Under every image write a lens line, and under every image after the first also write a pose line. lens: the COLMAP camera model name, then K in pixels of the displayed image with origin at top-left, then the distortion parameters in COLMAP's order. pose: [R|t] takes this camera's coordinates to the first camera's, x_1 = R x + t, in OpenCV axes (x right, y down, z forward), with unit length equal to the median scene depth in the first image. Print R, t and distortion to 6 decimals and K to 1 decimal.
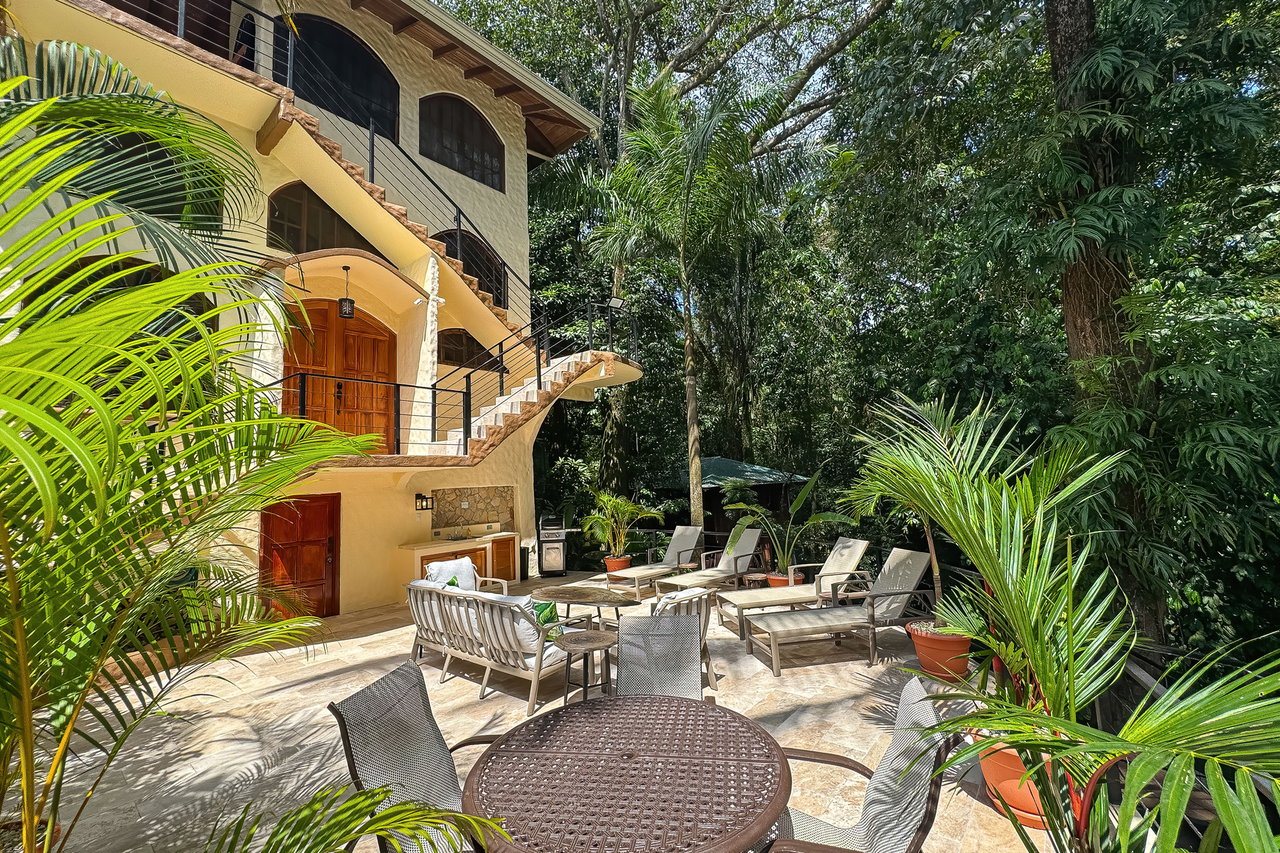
lens RADIAL K [[521.8, 0, 639.4], [0, 521.8, 425.8], [0, 0, 1]] dist [0.000345, 0.000109]
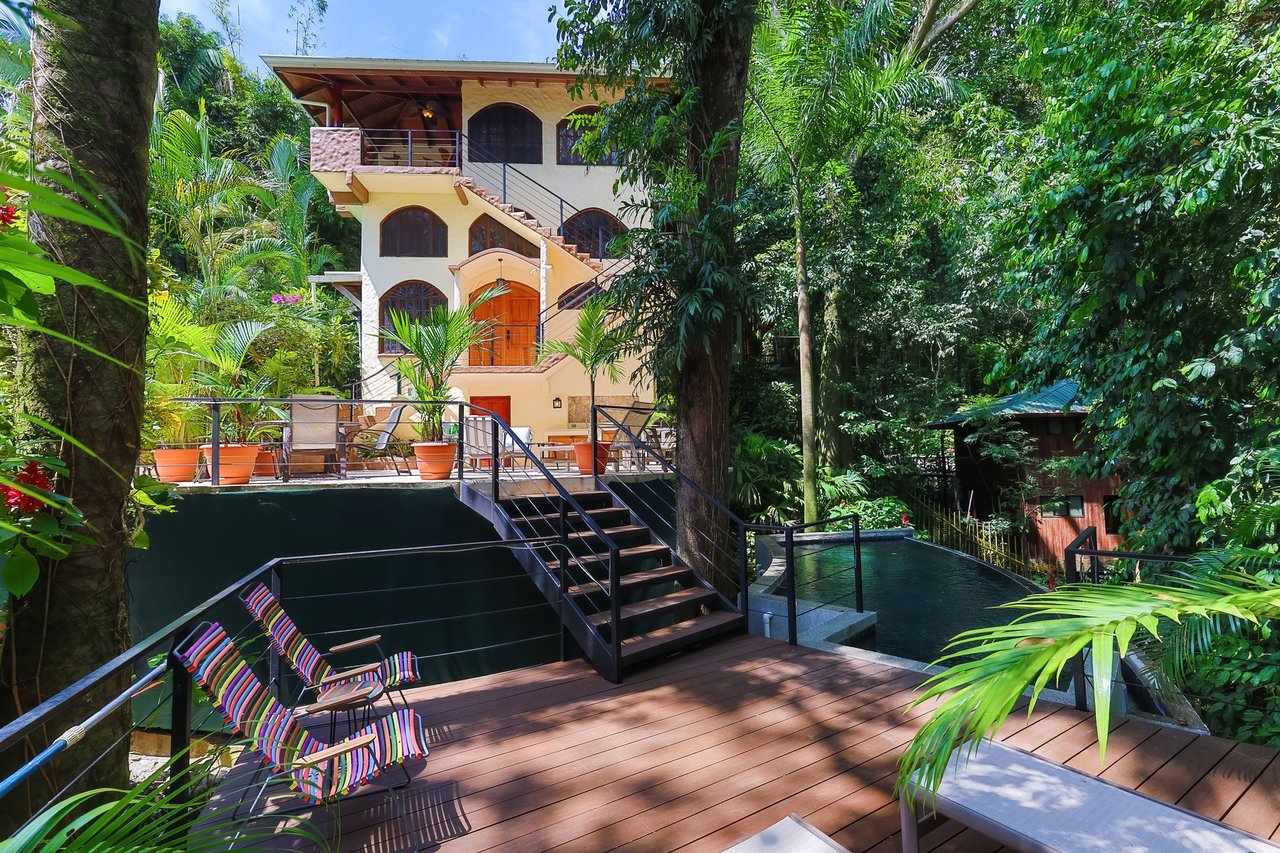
lens RADIAL K [[582.0, 0, 638.0], [0, 582.0, 409.1], [0, 0, 1]] dist [-0.000133, 0.001285]
pose [[0.717101, -0.021351, -0.696643, 0.854128], [0.060615, 0.997654, 0.031819, 0.115587], [0.694329, -0.065044, 0.716712, -0.042151]]
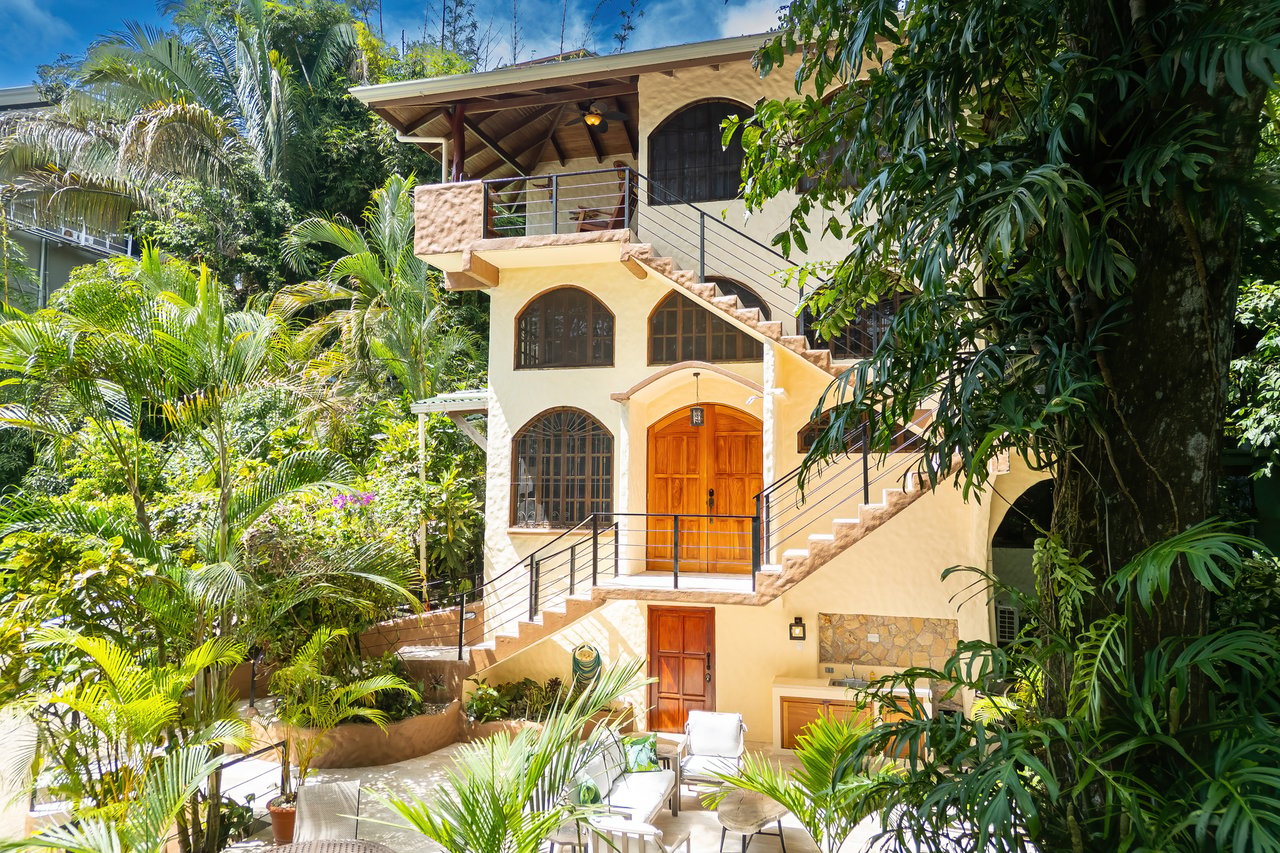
lens RADIAL K [[895.6, 0, 628.8], [0, 895.6, 395.3], [0, 0, 1]] dist [0.048856, -0.054070]
pose [[0.430318, -0.061972, -0.900548, 0.722633], [0.063517, 0.997246, -0.038276, -0.172750], [0.900440, -0.040729, 0.433069, 0.141457]]
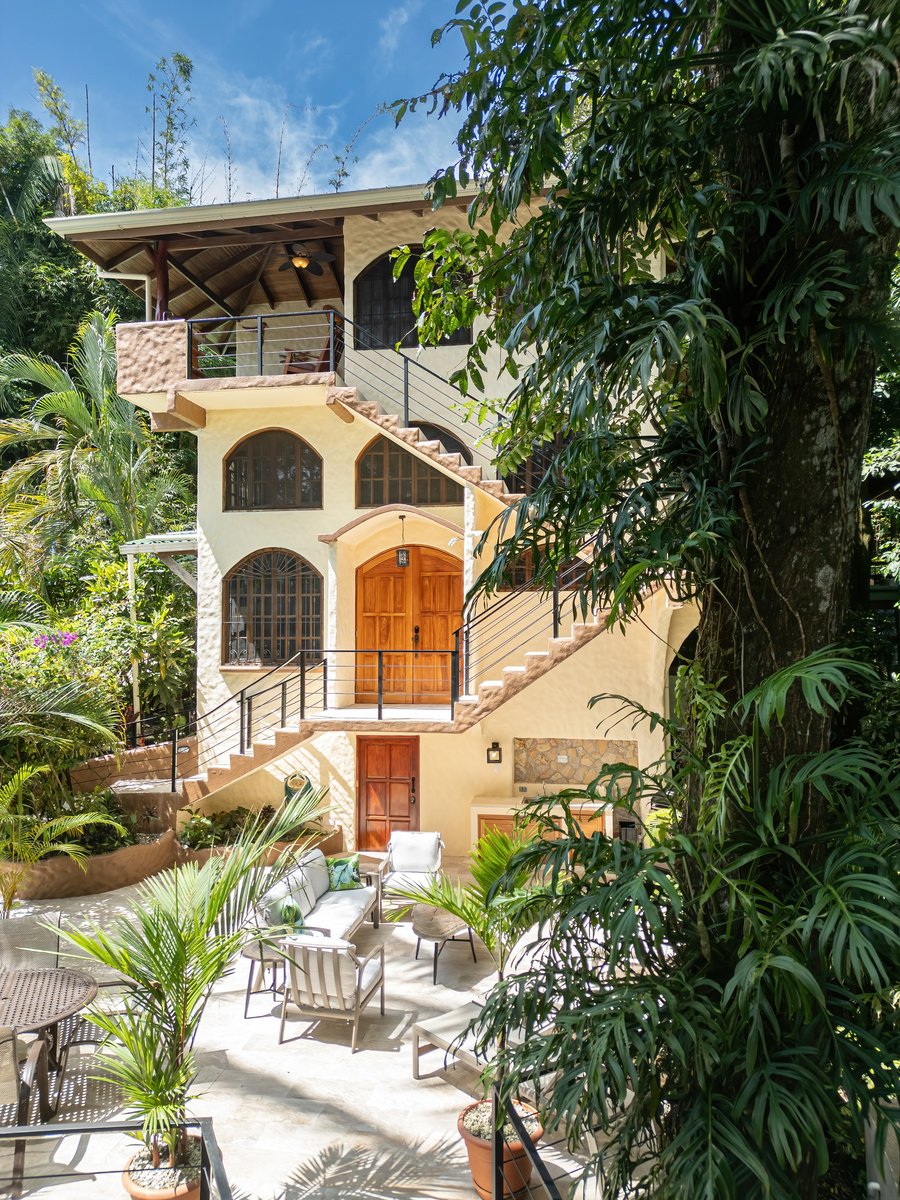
lens RADIAL K [[842.2, 0, 446.7], [0, 842.2, 604.3], [0, 0, 1]] dist [0.036040, -0.030337]
pose [[0.526866, 0.004006, -0.849939, 0.715270], [0.066649, 0.996715, 0.046012, -0.168132], [0.847331, -0.080890, 0.524869, 0.174802]]
